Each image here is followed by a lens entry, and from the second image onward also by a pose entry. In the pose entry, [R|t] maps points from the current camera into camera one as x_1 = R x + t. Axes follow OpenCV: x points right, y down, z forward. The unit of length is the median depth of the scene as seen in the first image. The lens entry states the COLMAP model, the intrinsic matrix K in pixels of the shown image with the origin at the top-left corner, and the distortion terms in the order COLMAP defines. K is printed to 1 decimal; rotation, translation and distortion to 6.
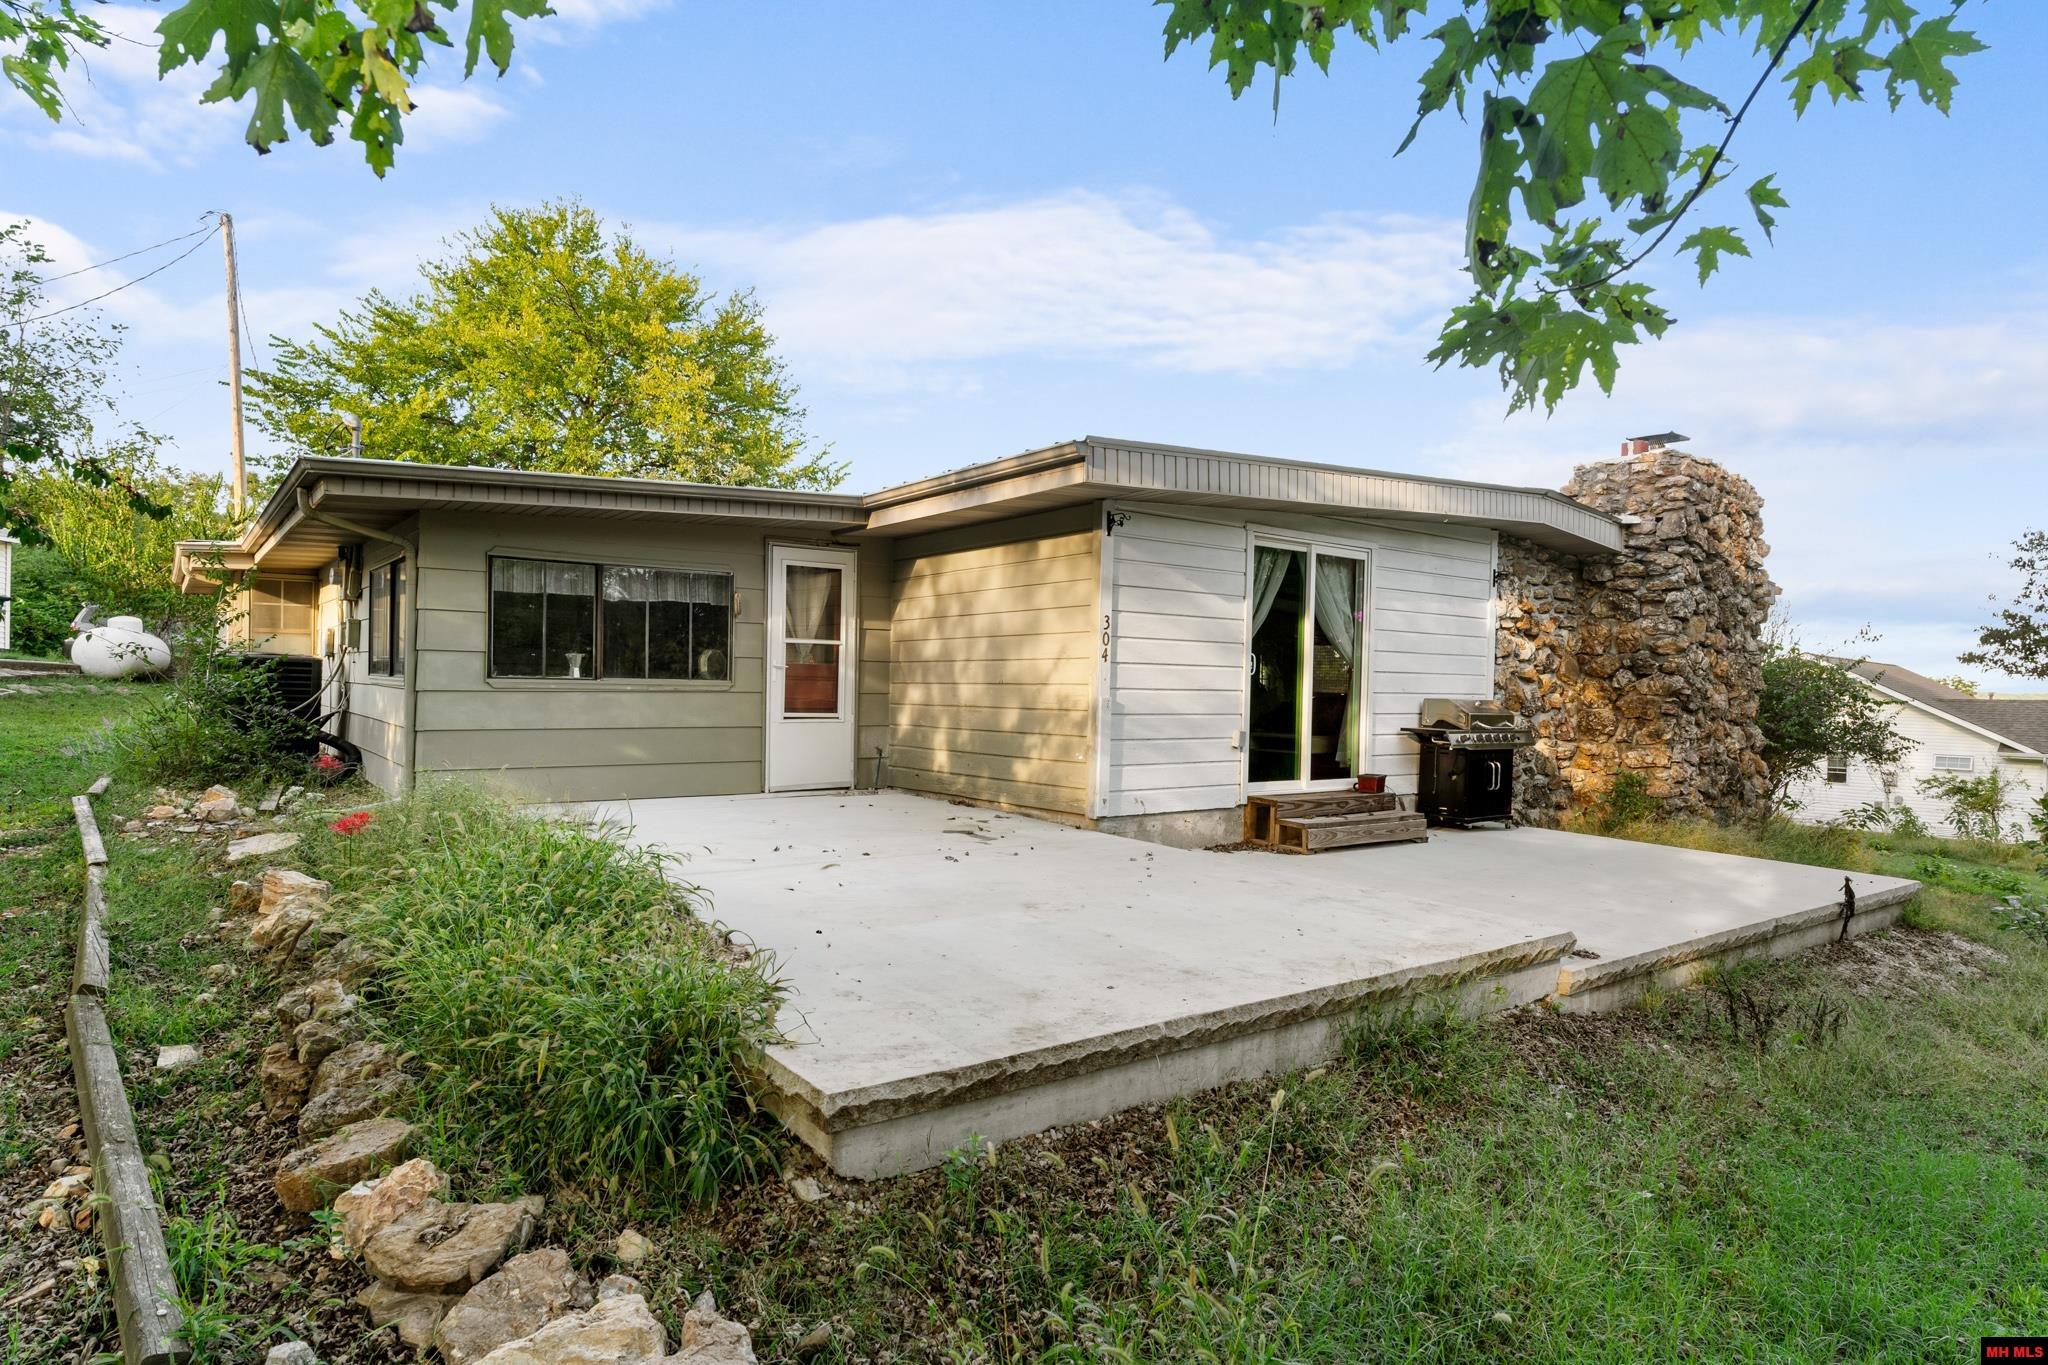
lens RADIAL K [[1148.4, 0, 1024.0], [0, 1148.4, 682.5], [0, 0, 1]] dist [-0.001464, -0.000182]
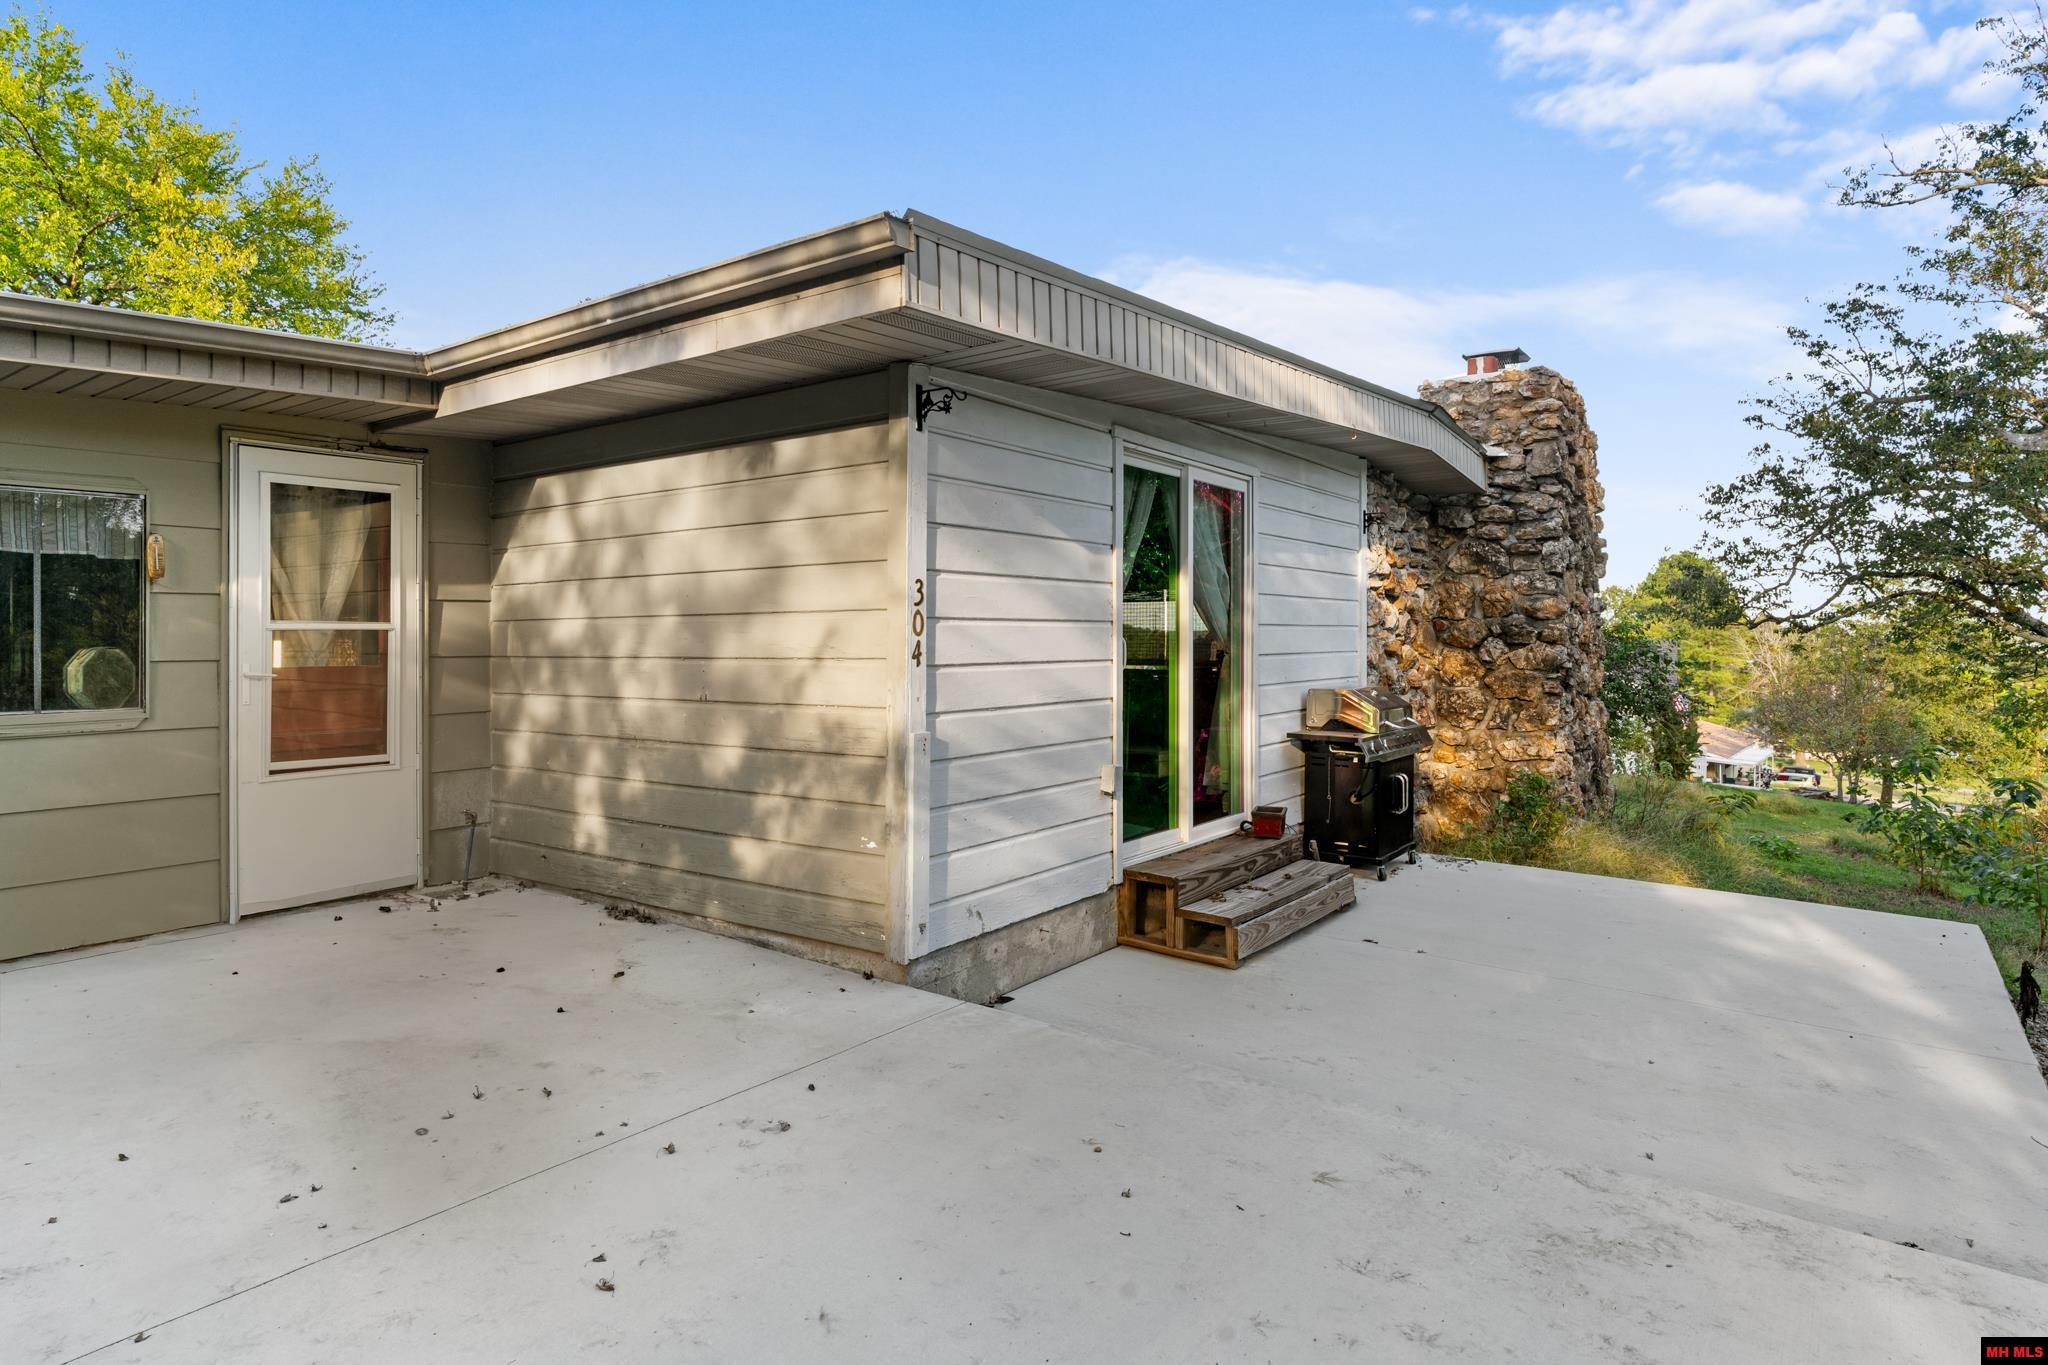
lens RADIAL K [[1146.8, 0, 1024.2], [0, 1146.8, 627.5], [0, 0, 1]] dist [-0.001182, -0.000912]
pose [[0.954654, -0.017356, 0.297211, -0.031456], [0.018304, 0.999832, -0.000405, -0.027067], [-0.297154, 0.005827, 0.954812, 0.370680]]
